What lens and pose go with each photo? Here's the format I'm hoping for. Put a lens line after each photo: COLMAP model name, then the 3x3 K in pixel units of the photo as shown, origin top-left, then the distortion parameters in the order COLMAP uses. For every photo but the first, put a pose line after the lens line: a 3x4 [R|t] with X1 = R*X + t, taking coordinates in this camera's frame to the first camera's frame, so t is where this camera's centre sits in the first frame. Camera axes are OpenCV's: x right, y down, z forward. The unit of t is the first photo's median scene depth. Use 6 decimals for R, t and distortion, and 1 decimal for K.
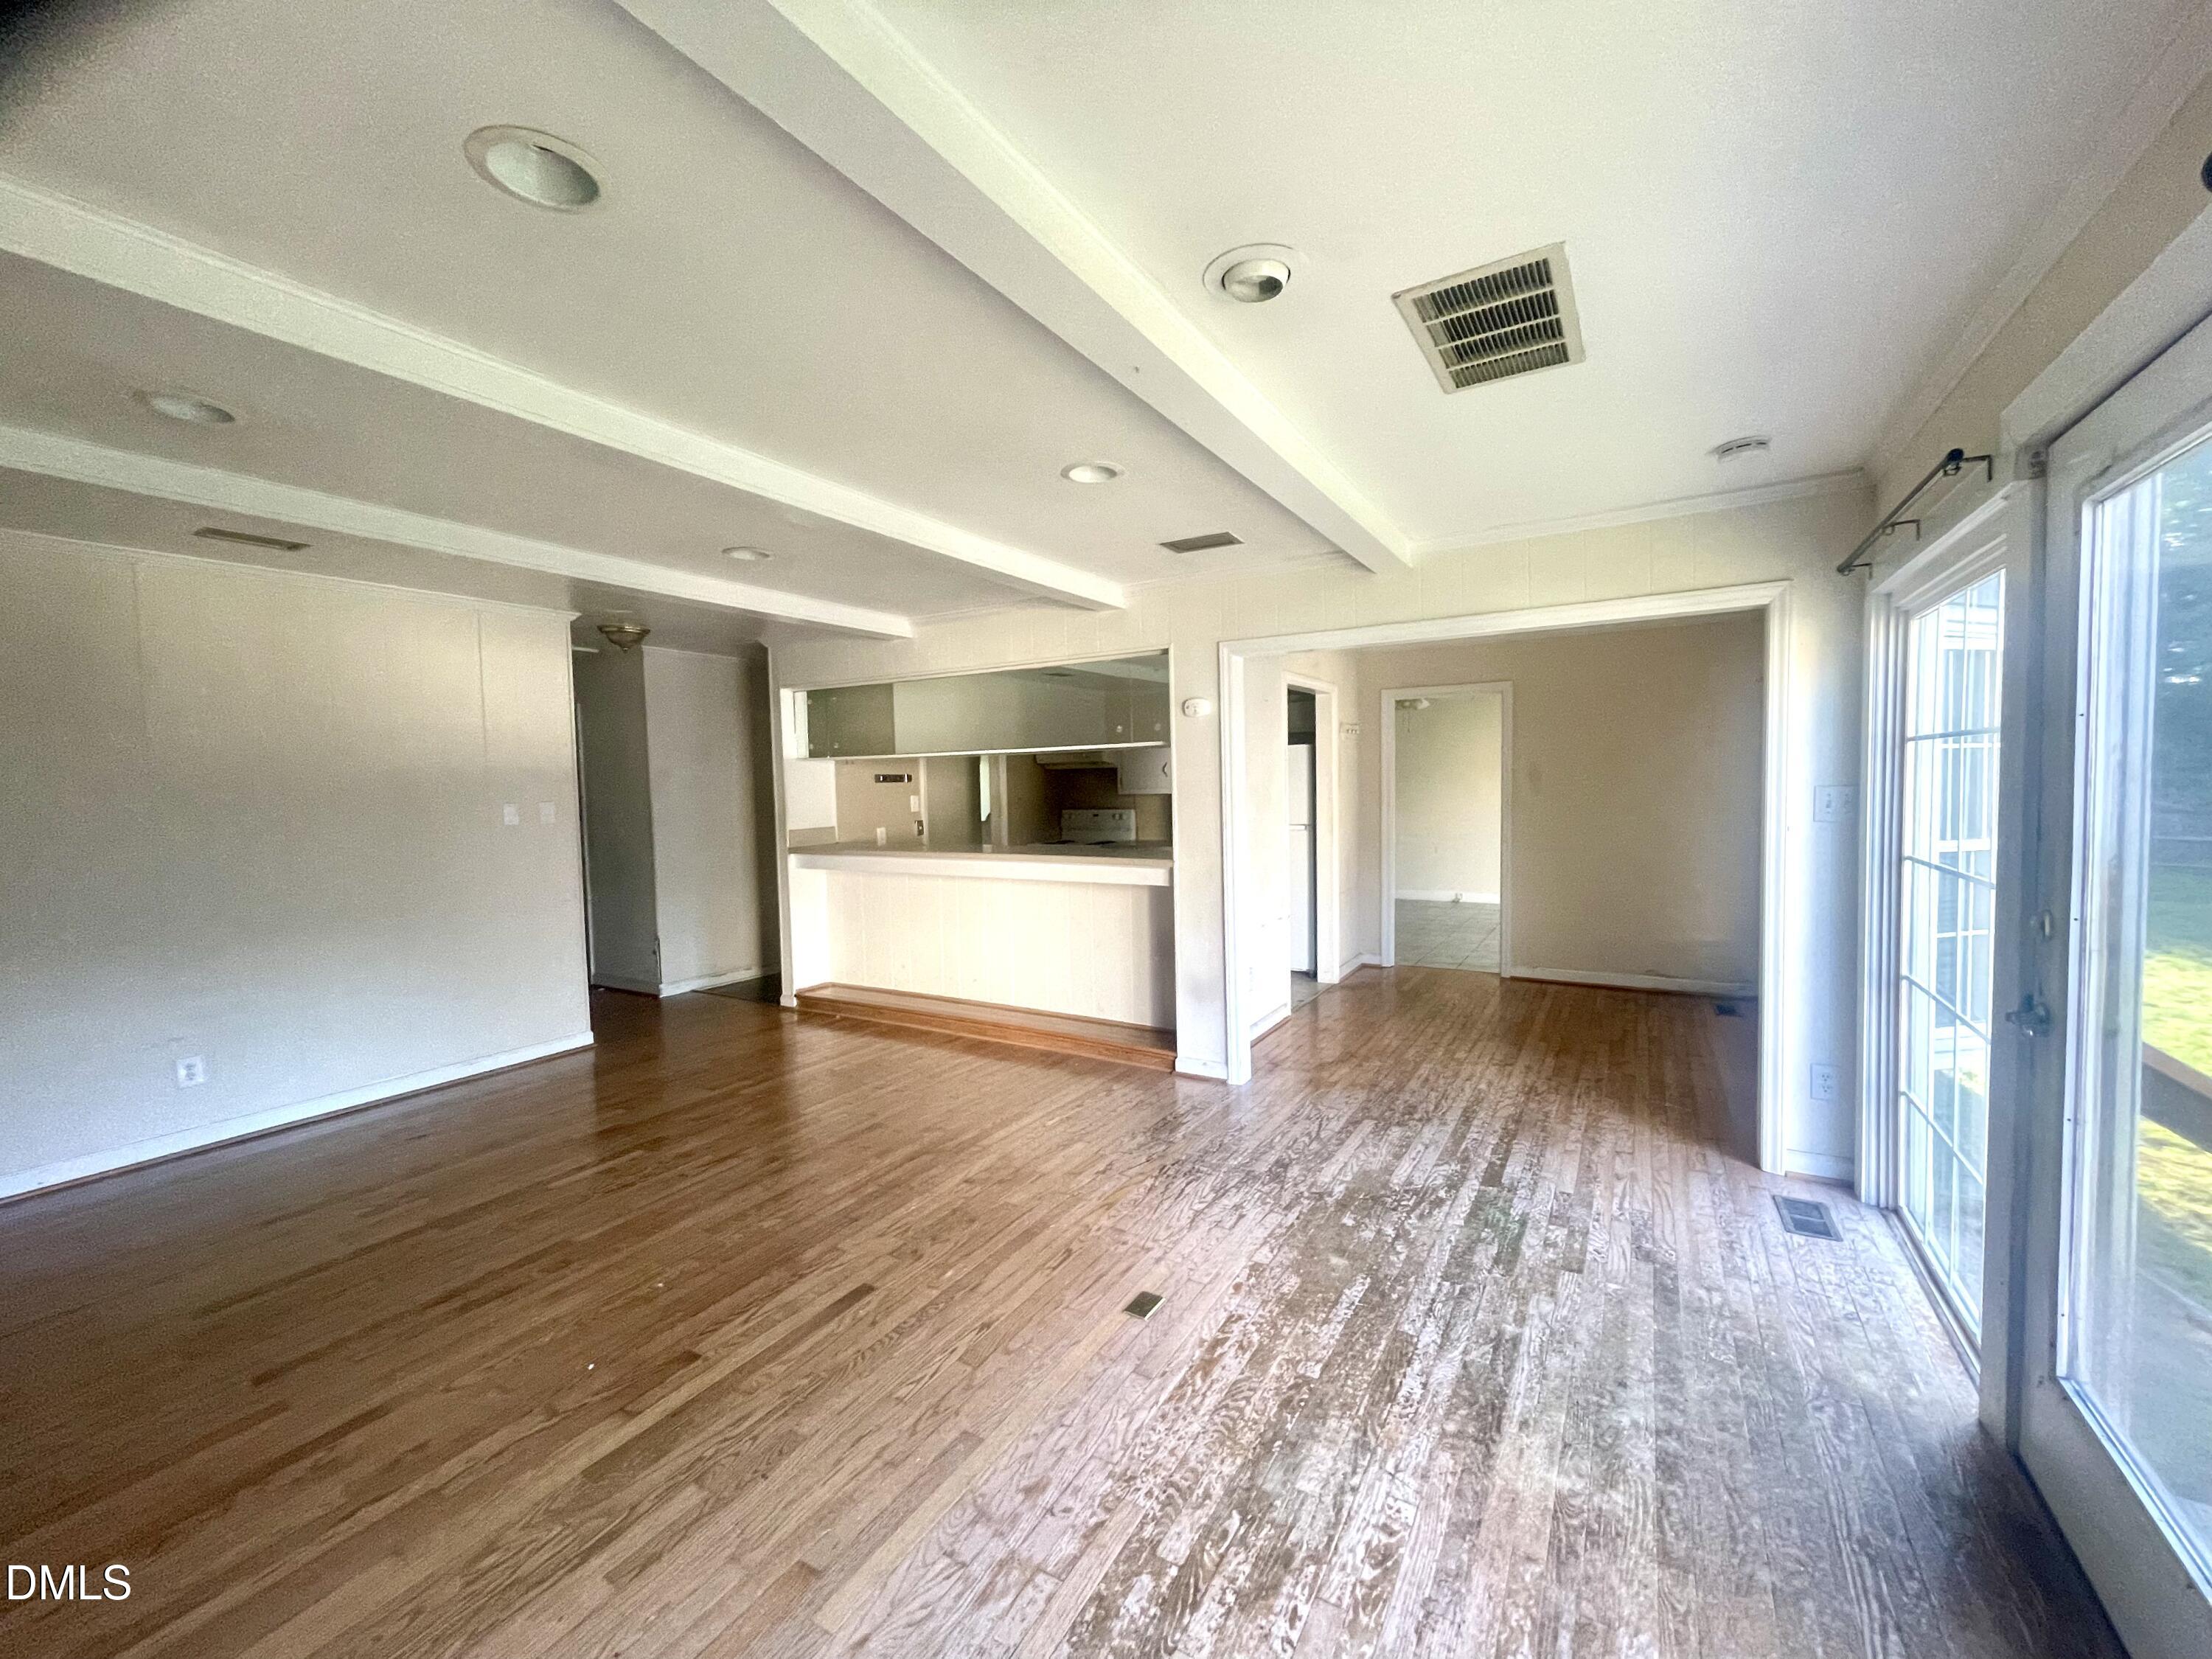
lens RADIAL K [[899.0, 0, 1106.0], [0, 899.0, 829.5], [0, 0, 1]] dist [0.002380, 0.000385]
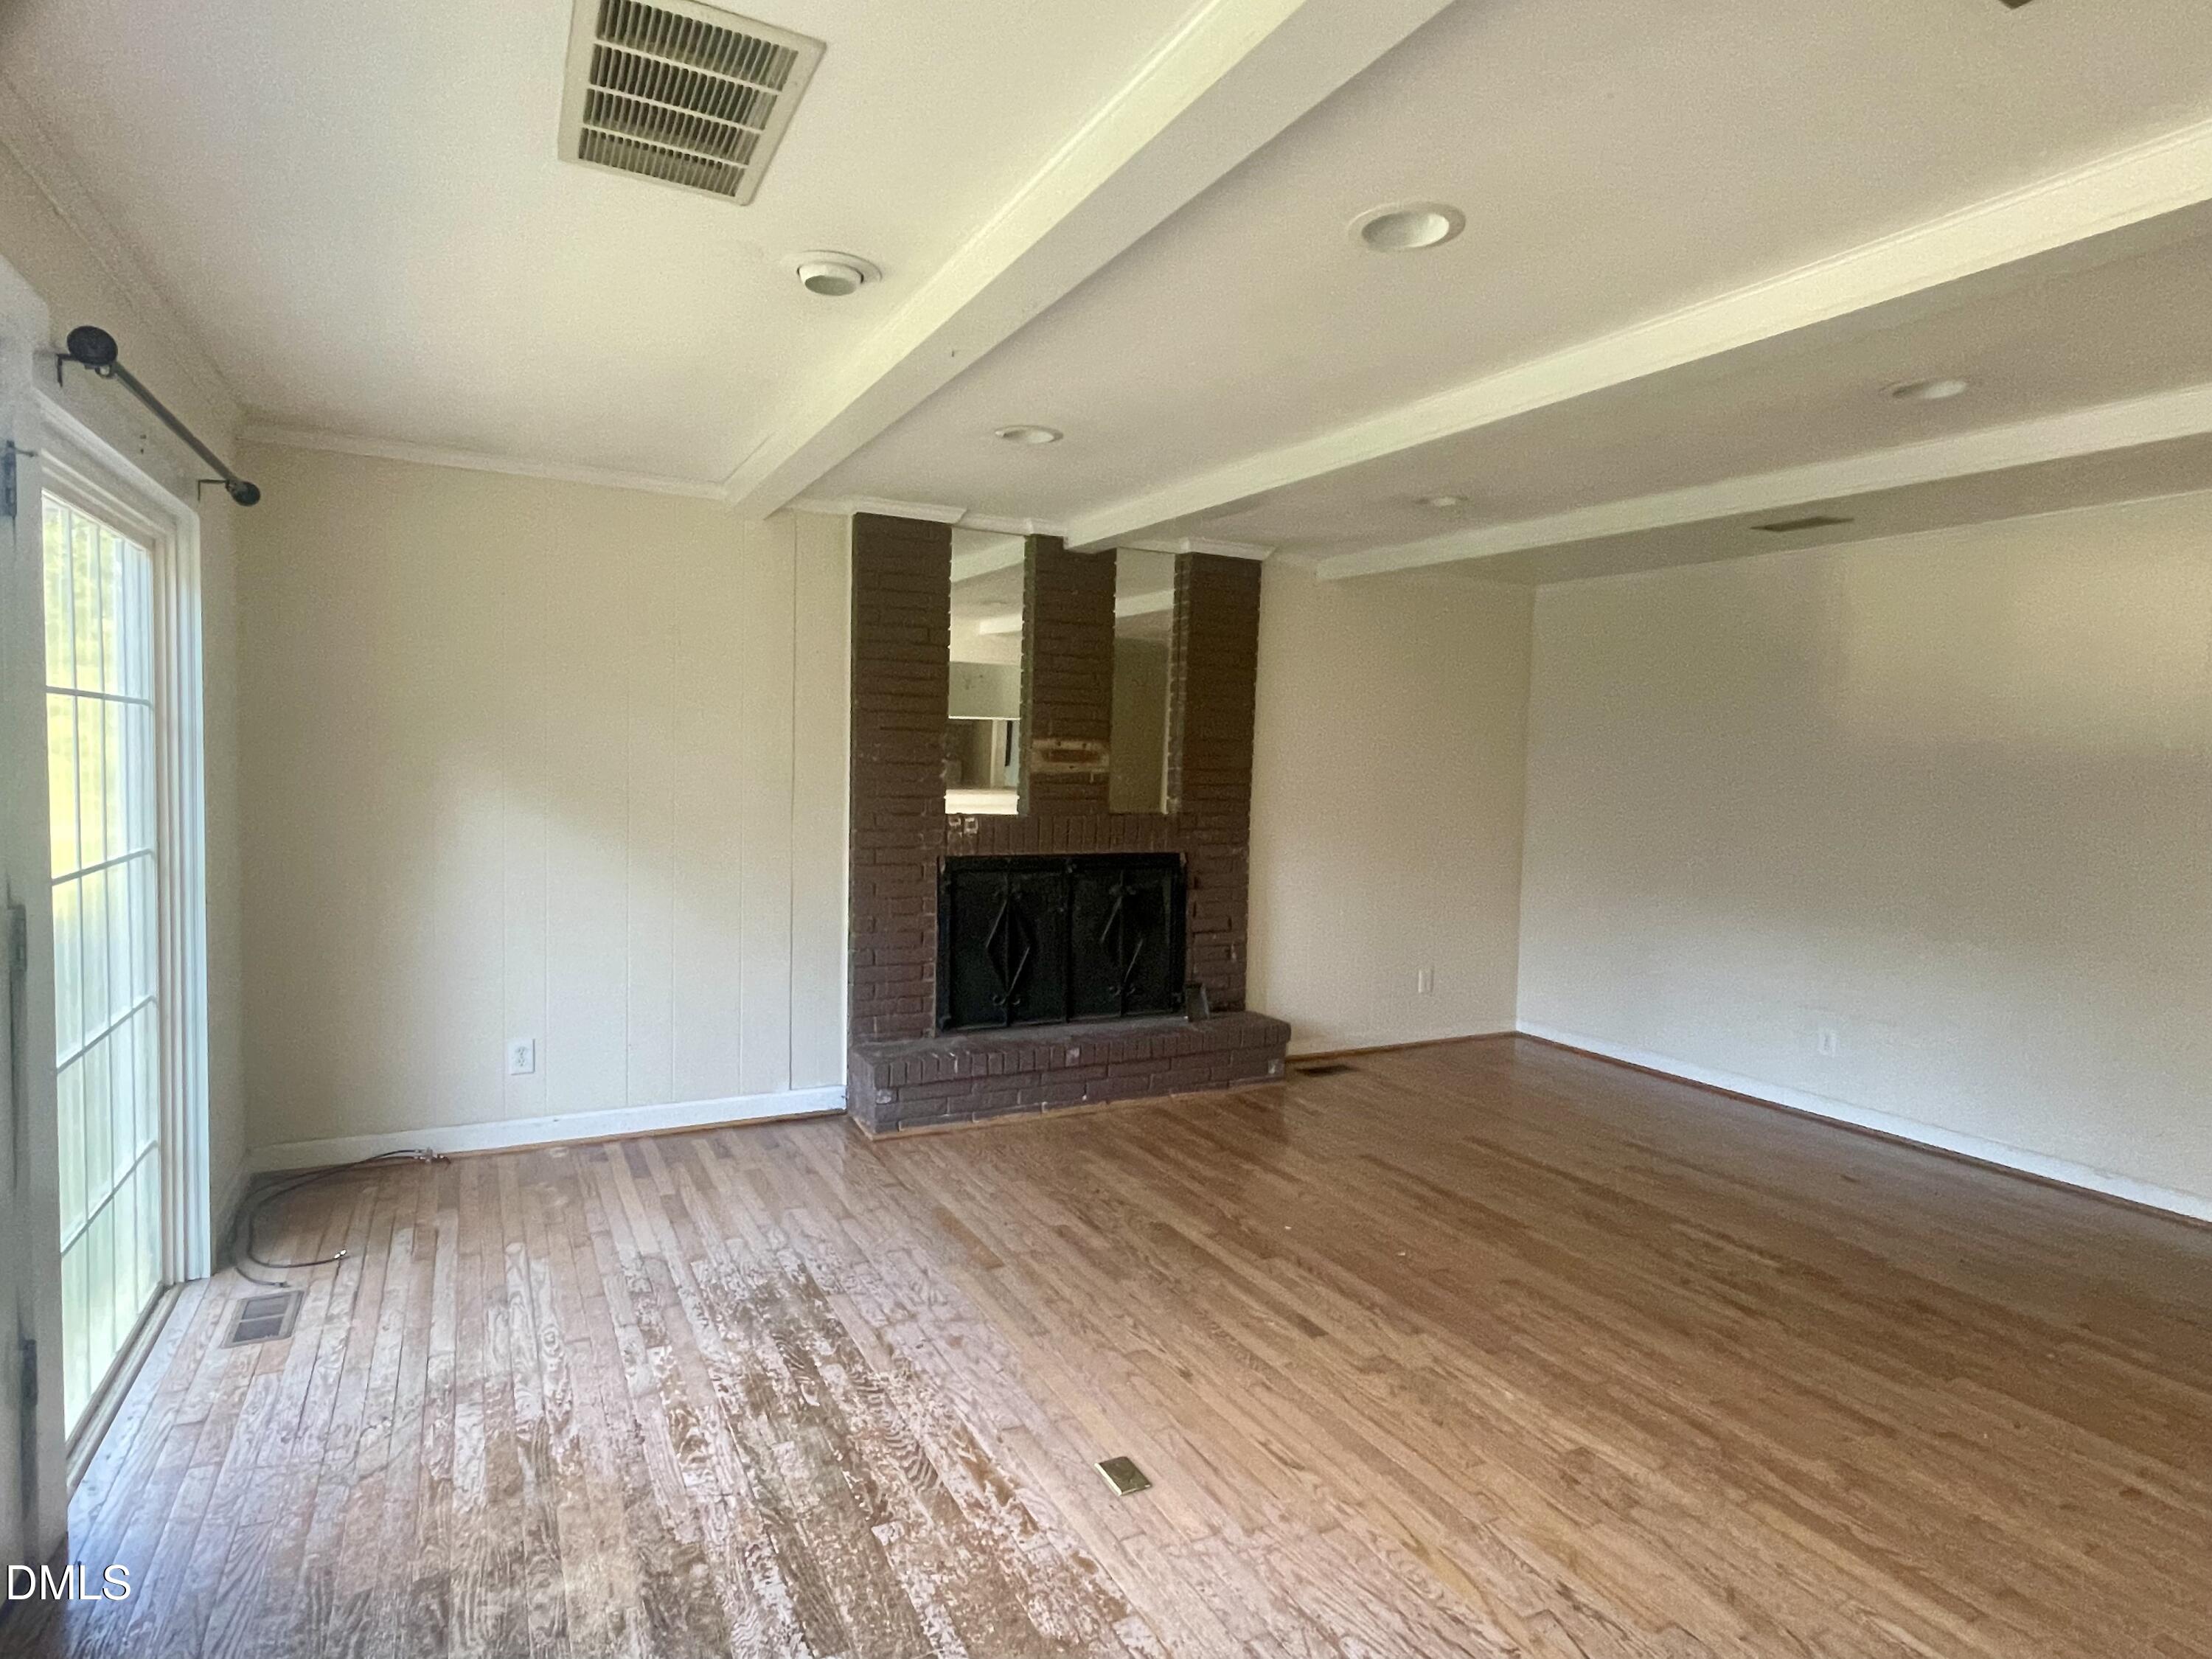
lens RADIAL K [[1182.5, 0, 1103.6], [0, 1182.5, 835.8], [0, 0, 1]] dist [0.001372, 0.000438]
pose [[-0.517732, 0.060238, -0.853420, 1.070511], [-0.062201, 0.992228, 0.107770, -0.119700], [0.853279, 0.108879, -0.509961, 1.798951]]
